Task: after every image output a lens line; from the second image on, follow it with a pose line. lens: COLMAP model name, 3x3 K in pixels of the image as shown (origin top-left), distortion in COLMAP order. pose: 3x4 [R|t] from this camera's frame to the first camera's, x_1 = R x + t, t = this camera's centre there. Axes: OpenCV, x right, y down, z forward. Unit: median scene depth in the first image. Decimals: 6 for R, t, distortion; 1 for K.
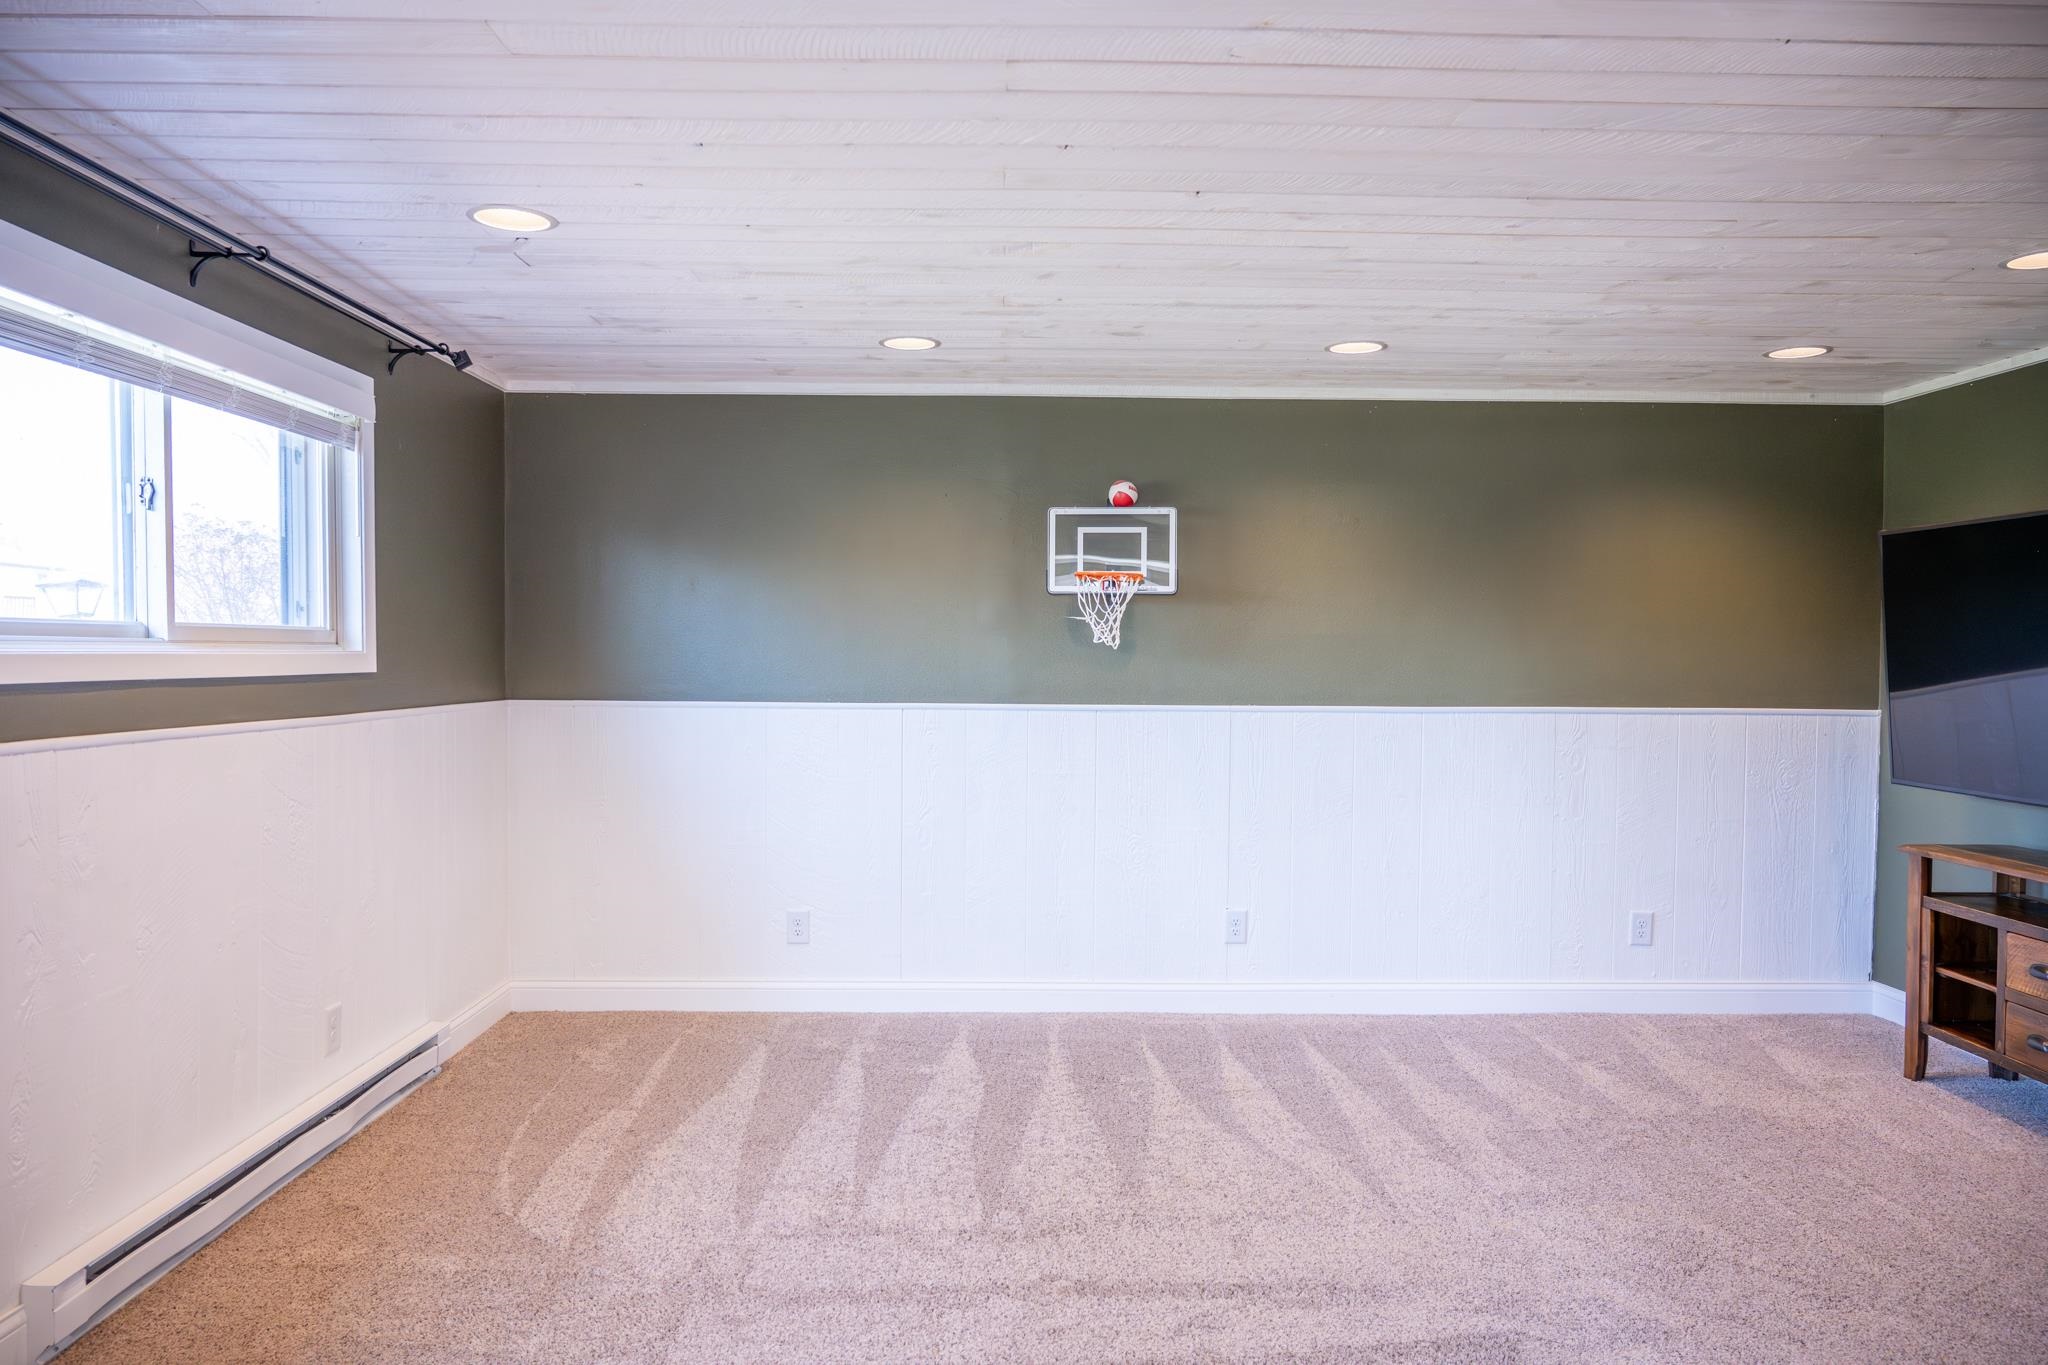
lens RADIAL K [[1379.6, 0, 1033.5], [0, 1379.6, 690.8], [0, 0, 1]] dist [-0.002059, -0.001035]
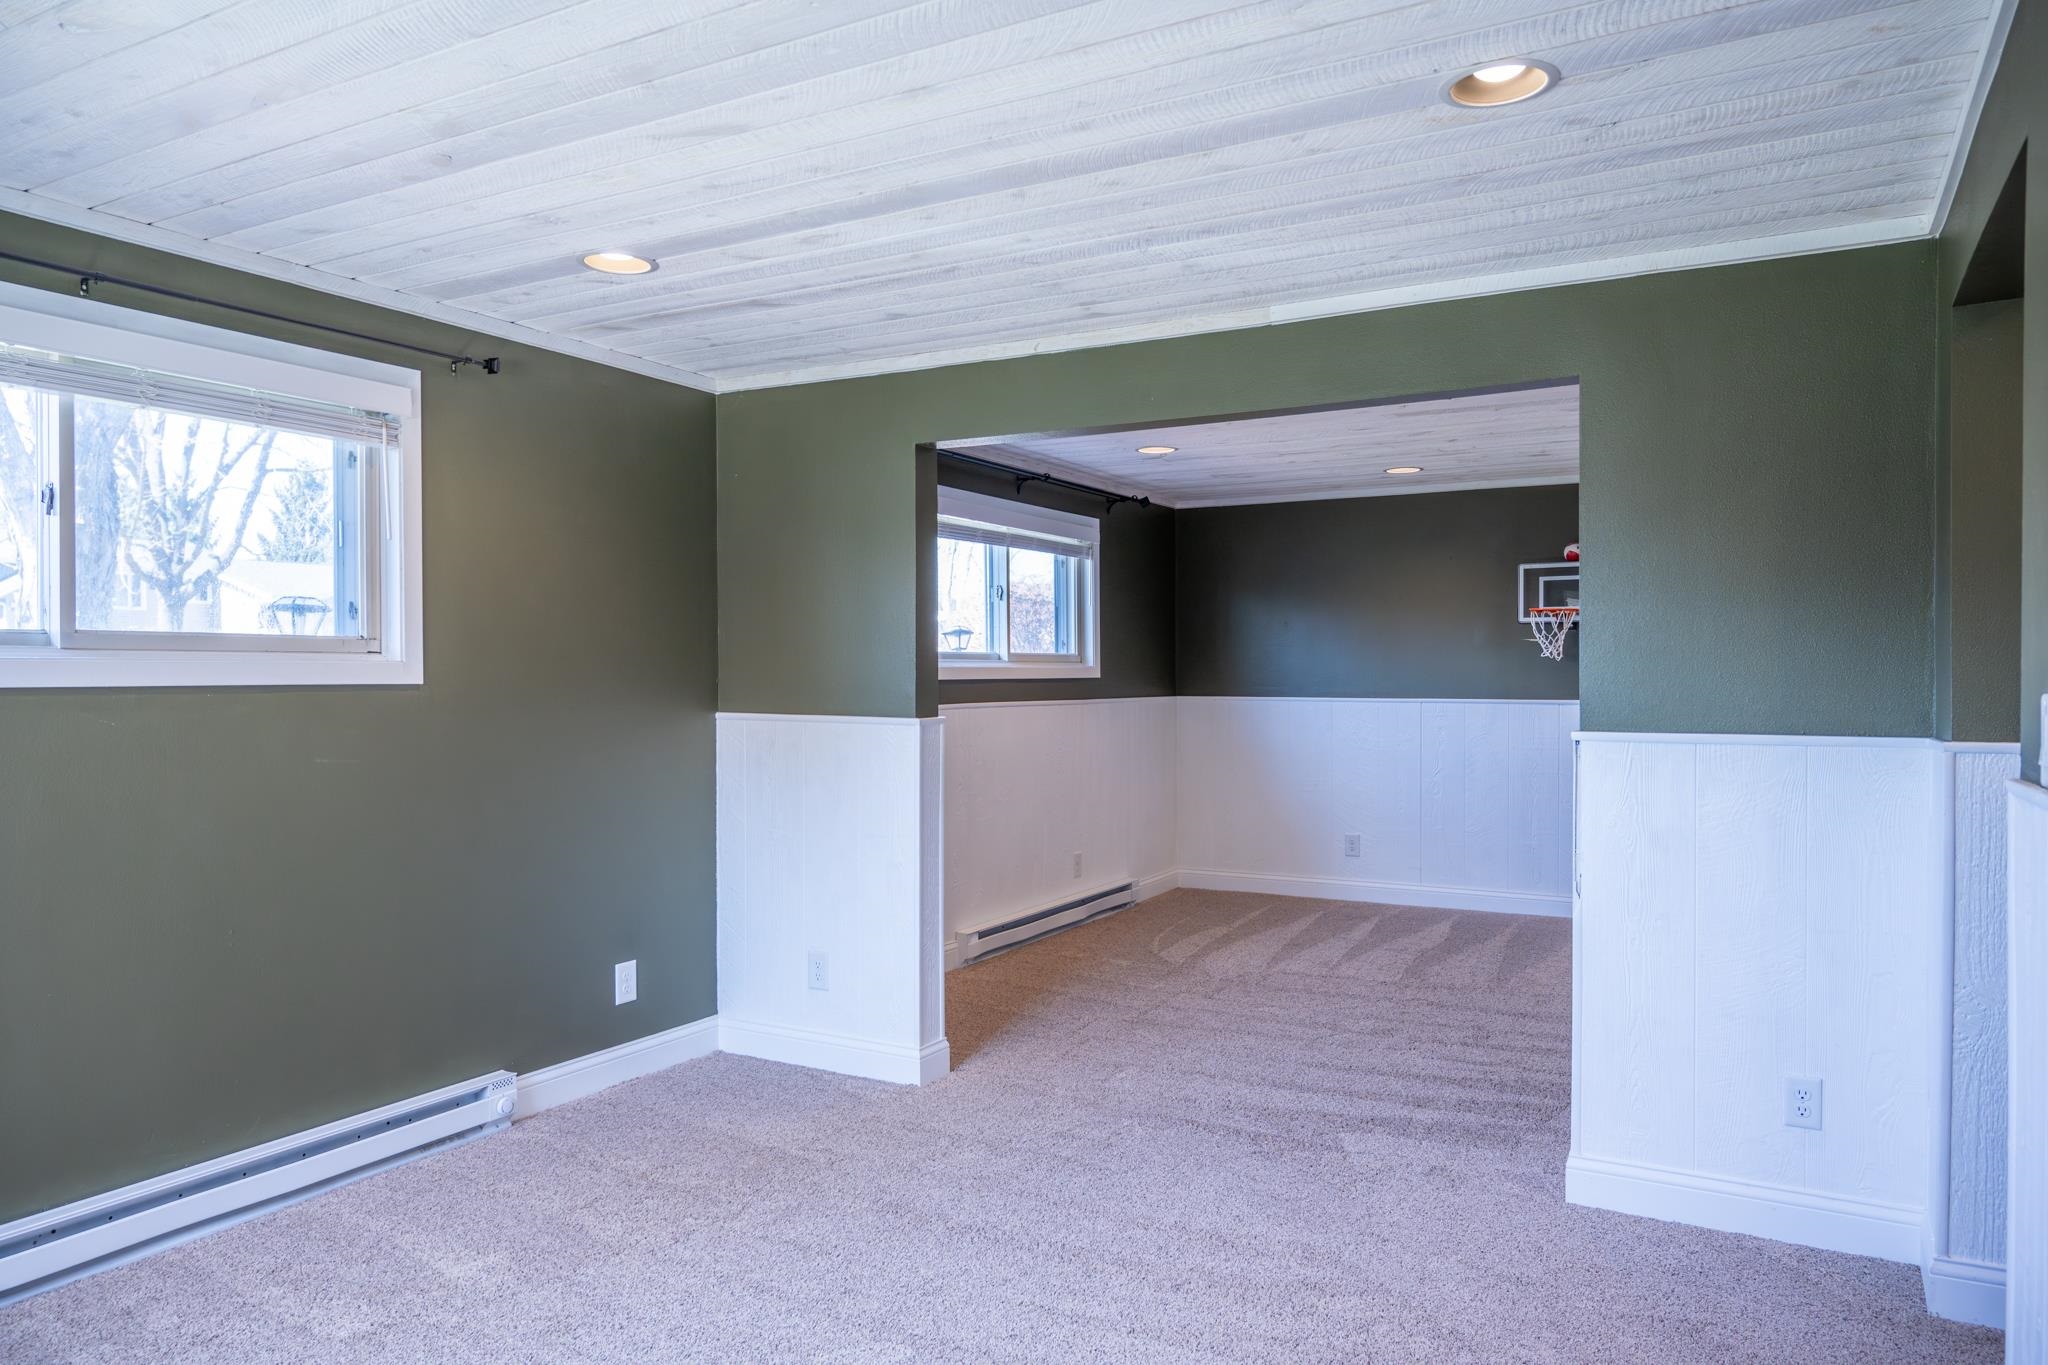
lens RADIAL K [[1379.6, 0, 1030.4], [0, 1379.6, 675.5], [0, 0, 1]] dist [-0.002059, -0.001035]
pose [[0.867919, -0.006001, -0.496669, 0.324591], [-0.005629, 0.999744, -0.021917, 0.022187], [0.496673, 0.021818, 0.867663, -0.585412]]
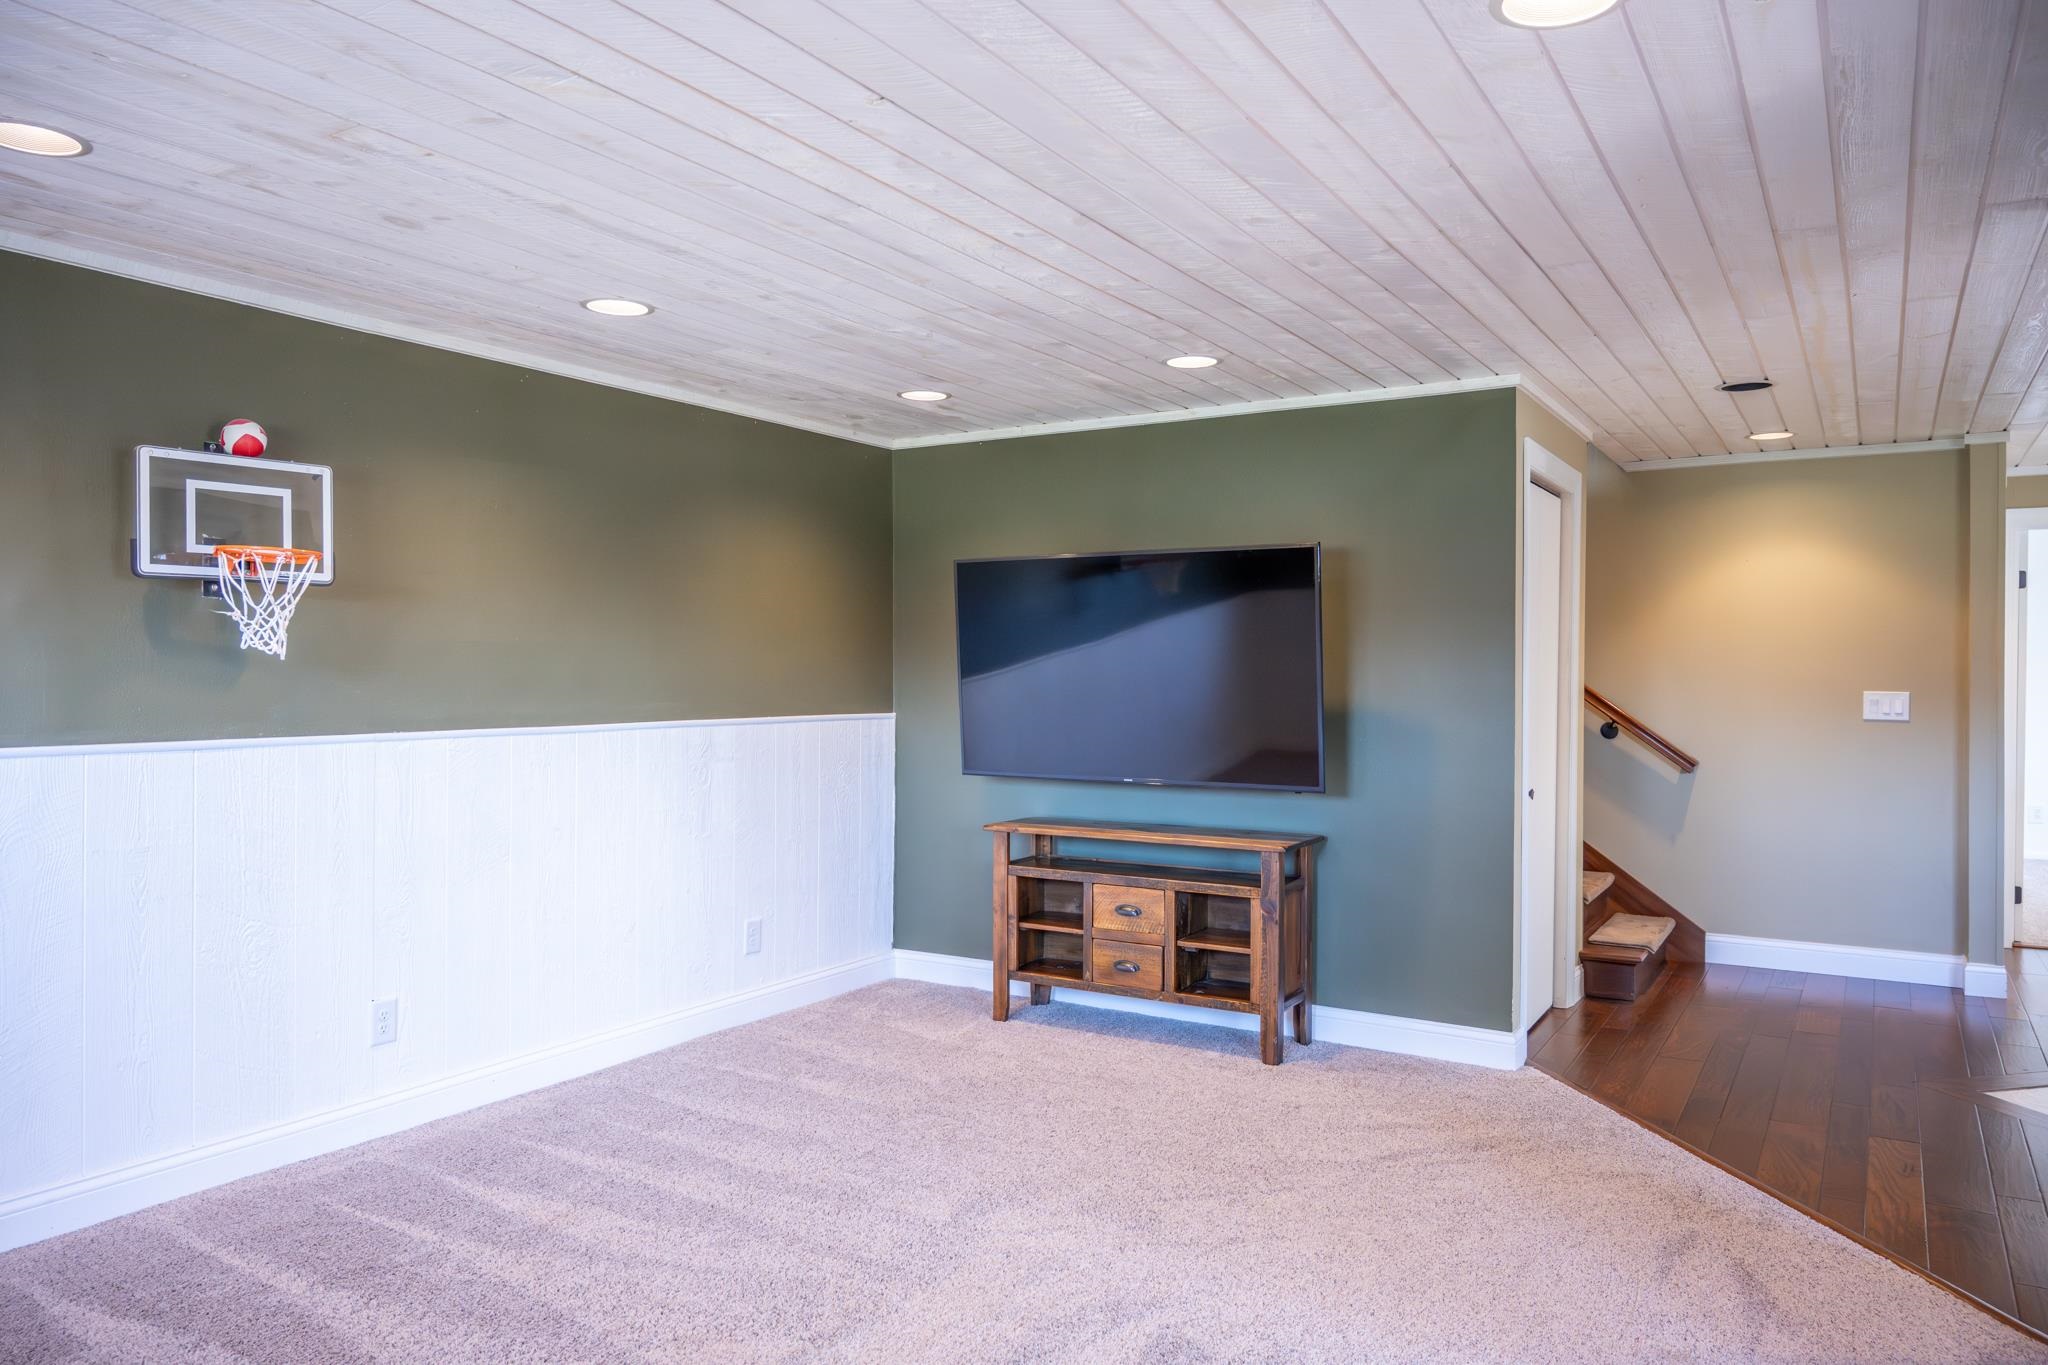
lens RADIAL K [[1379.6, 0, 1027.0], [0, 1379.6, 686.6], [0, 0, 1]] dist [-0.002059, -0.001035]
pose [[0.545166, -0.015340, 0.838188, -0.351611], [0.025780, 0.999666, 0.001527, -0.008439], [-0.837932, 0.020776, 0.545379, 0.329058]]
